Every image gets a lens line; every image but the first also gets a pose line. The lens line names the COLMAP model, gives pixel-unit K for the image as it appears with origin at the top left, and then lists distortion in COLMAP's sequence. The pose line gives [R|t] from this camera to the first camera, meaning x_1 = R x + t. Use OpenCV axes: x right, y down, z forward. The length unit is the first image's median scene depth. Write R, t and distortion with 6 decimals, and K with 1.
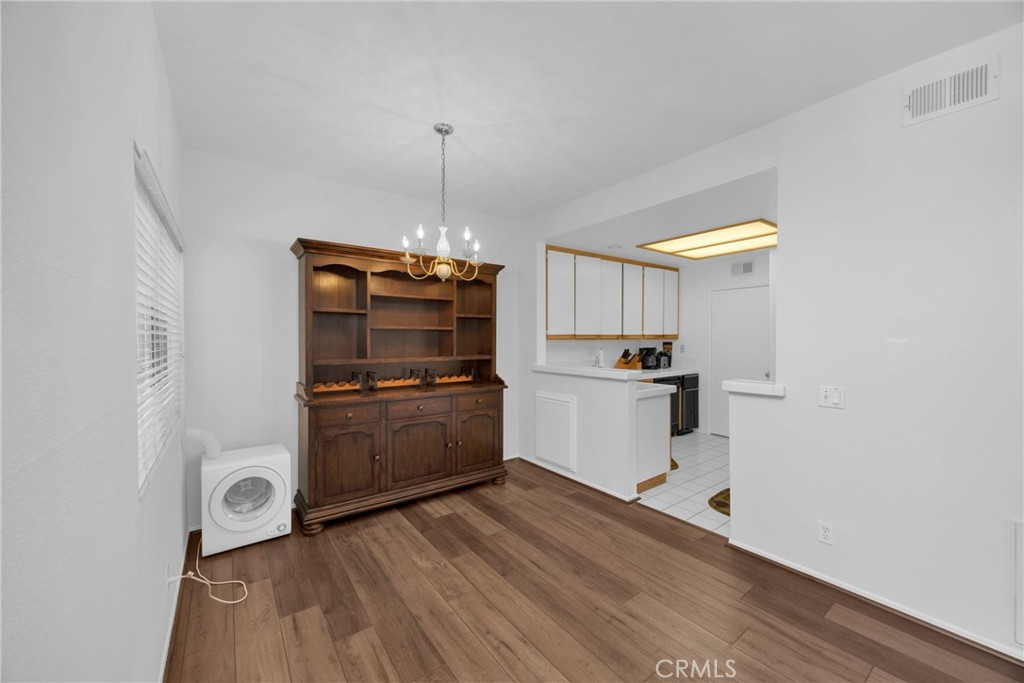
lens RADIAL K [[396.1, 0, 518.5], [0, 396.1, 338.6], [0, 0, 1]] dist [-0.007621, 0.000505]
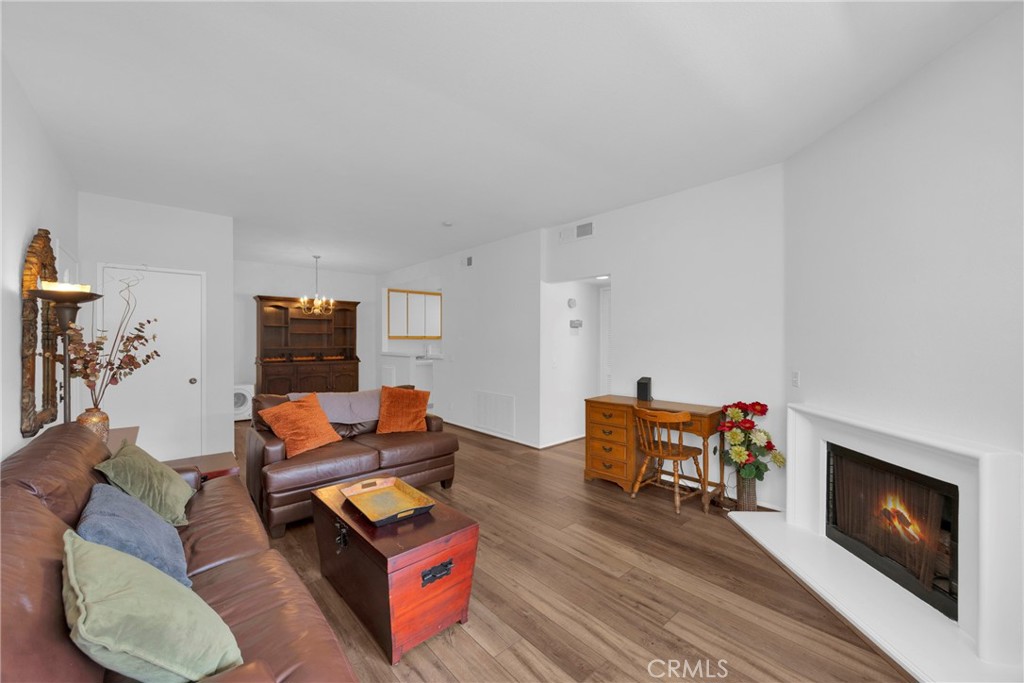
lens RADIAL K [[396.1, 0, 501.7], [0, 396.1, 341.2], [0, 0, 1]] dist [-0.007621, 0.000505]
pose [[0.996736, 0.002360, 0.080696, 0.629108], [-0.002909, 0.999973, 0.006685, 0.001760], [-0.080678, -0.006898, 0.996716, -1.304591]]
